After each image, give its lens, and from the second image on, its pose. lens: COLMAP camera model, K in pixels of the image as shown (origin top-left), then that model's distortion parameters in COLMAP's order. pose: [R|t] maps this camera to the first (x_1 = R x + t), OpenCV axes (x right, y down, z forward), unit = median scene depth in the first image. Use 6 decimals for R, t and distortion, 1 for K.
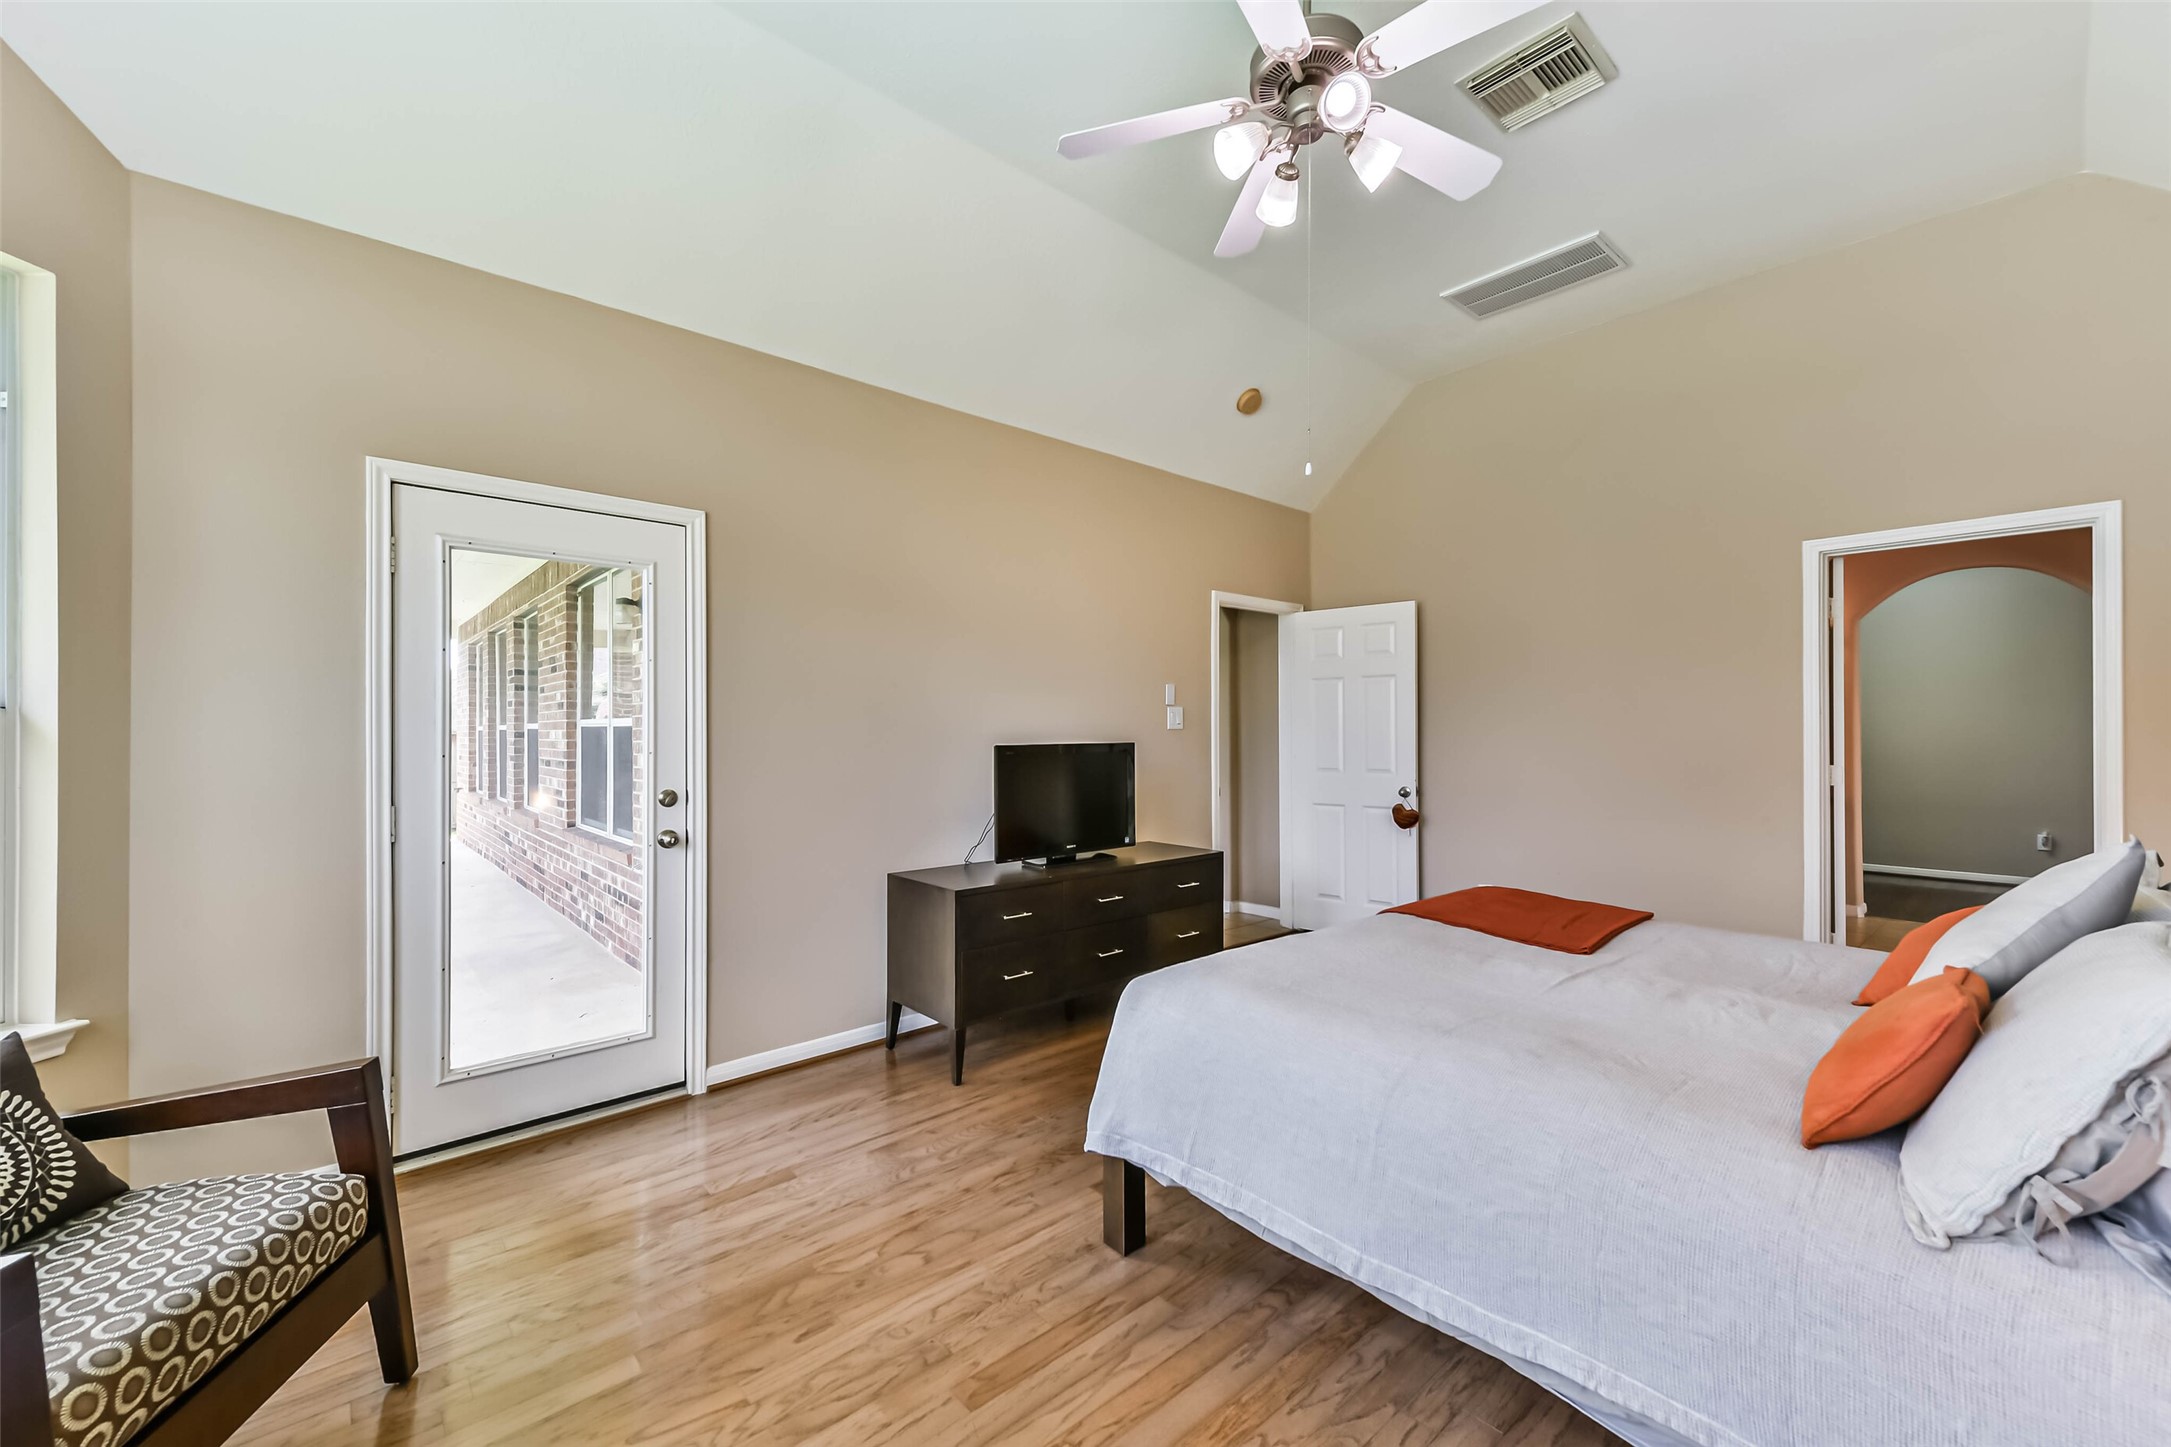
lens RADIAL K [[866.3, 0, 1090.4], [0, 866.3, 726.7], [0, 0, 1]] dist [-0.002151, -0.000388]
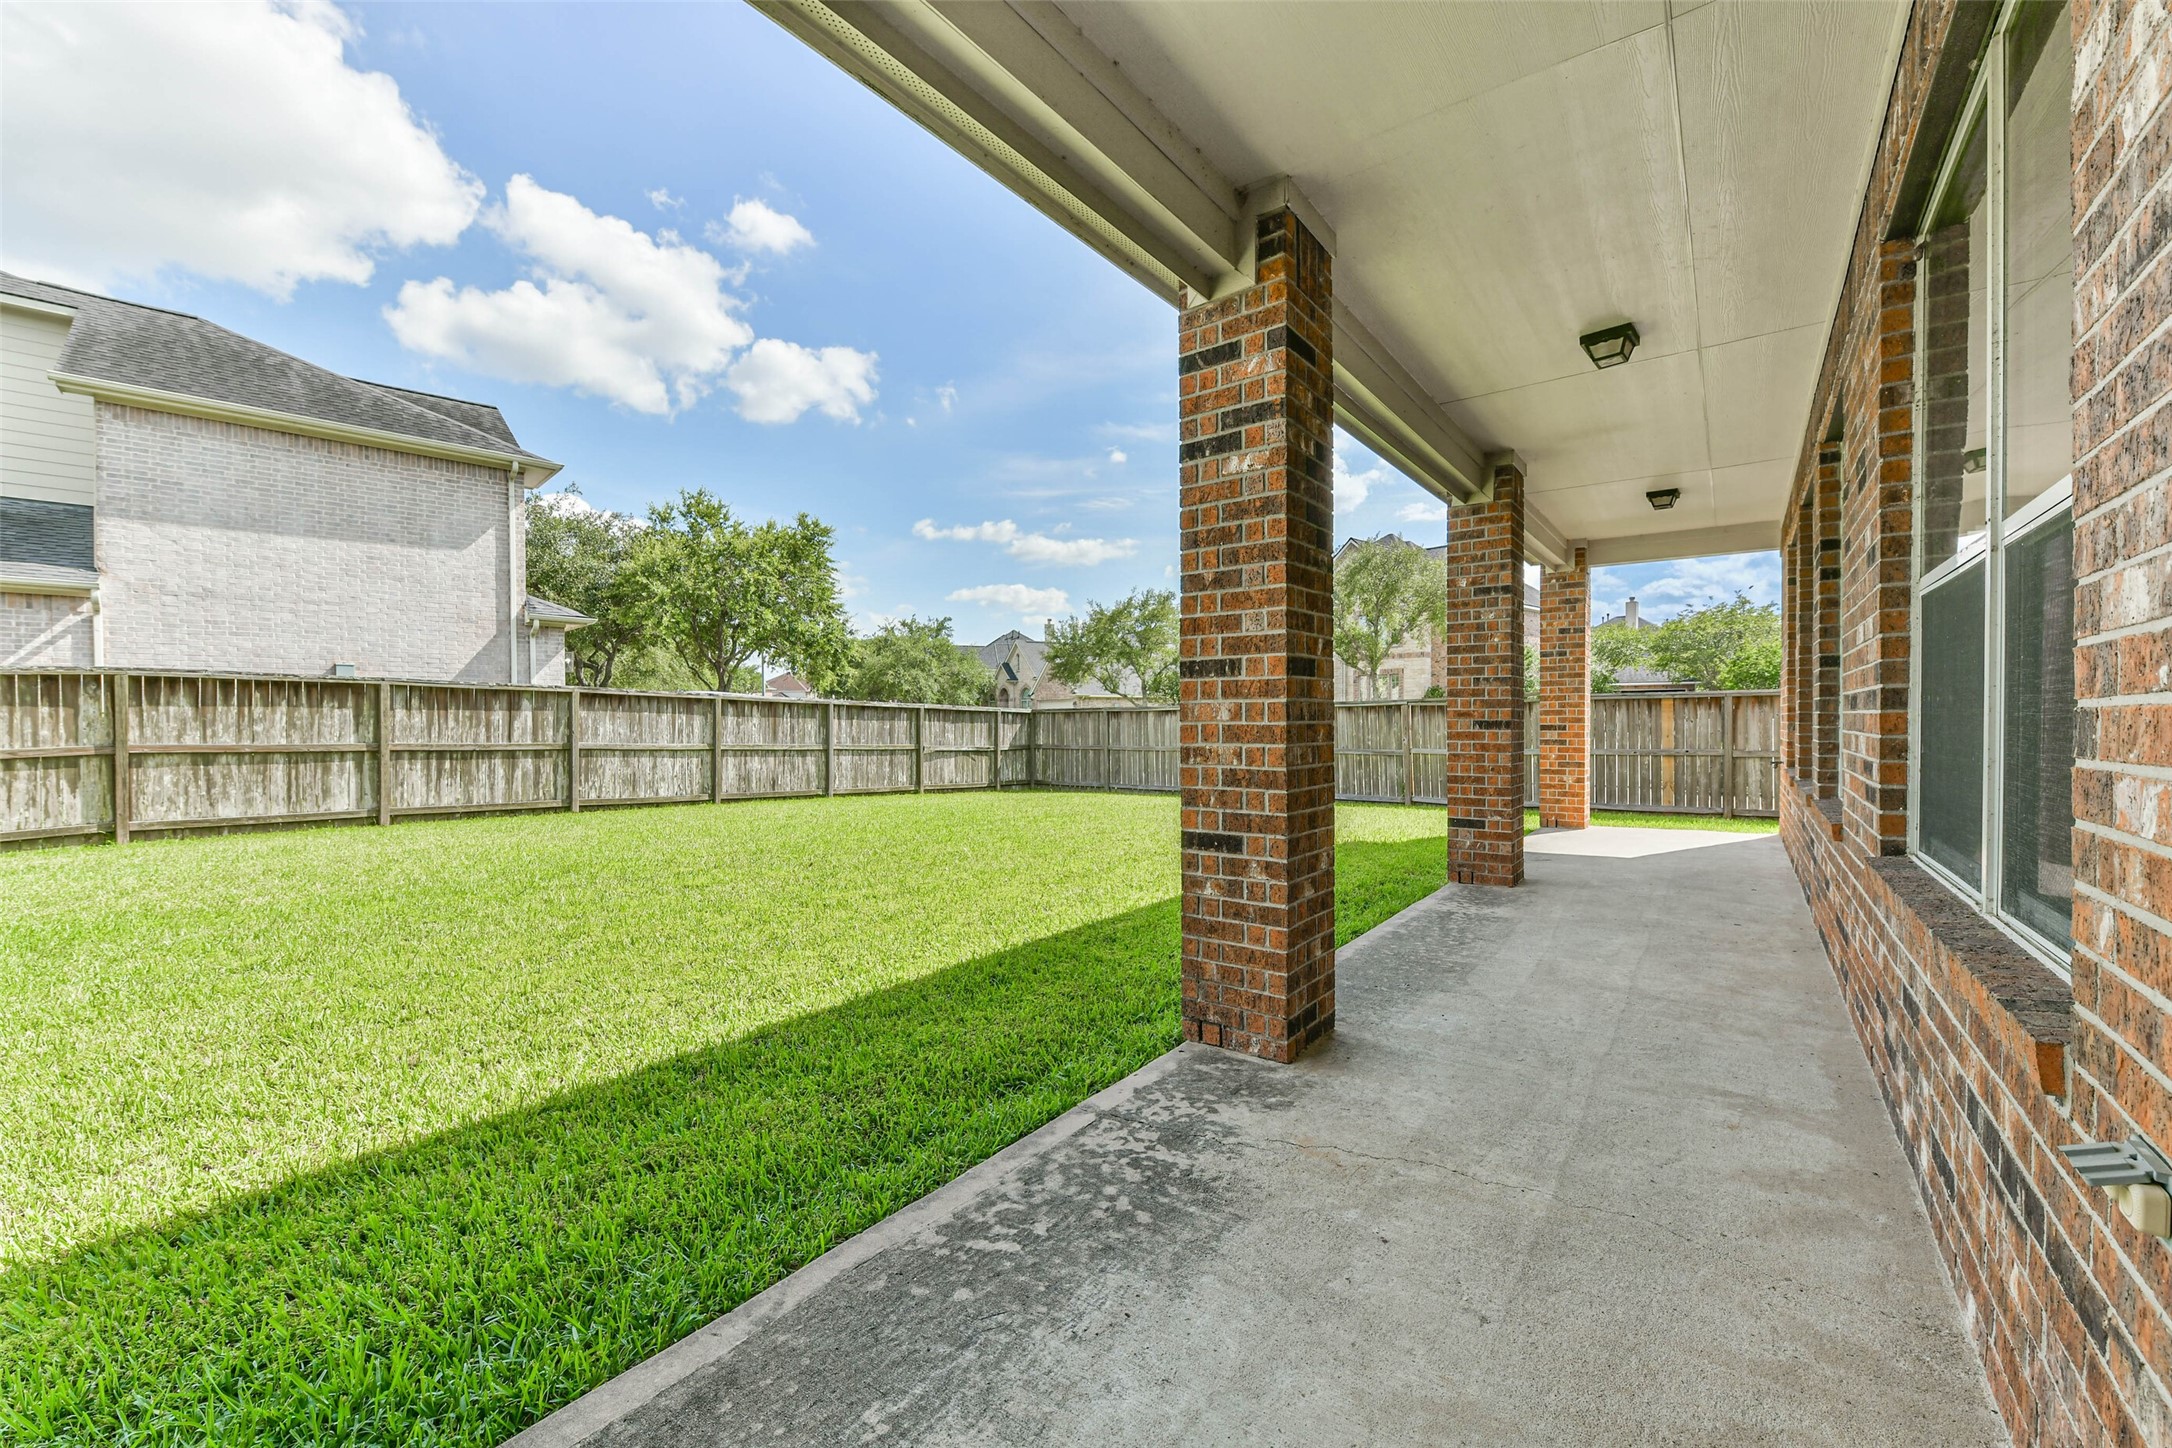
lens RADIAL K [[866.7, 0, 1073.7], [0, 866.7, 725.1], [0, 0, 1]] dist [-0.002151, -0.000388]
pose [[0.190937, 0.011483, -0.981535, -0.284961], [0.010267, 0.999854, 0.013695, 0.047216], [0.981549, -0.012693, 0.190791, 0.558444]]
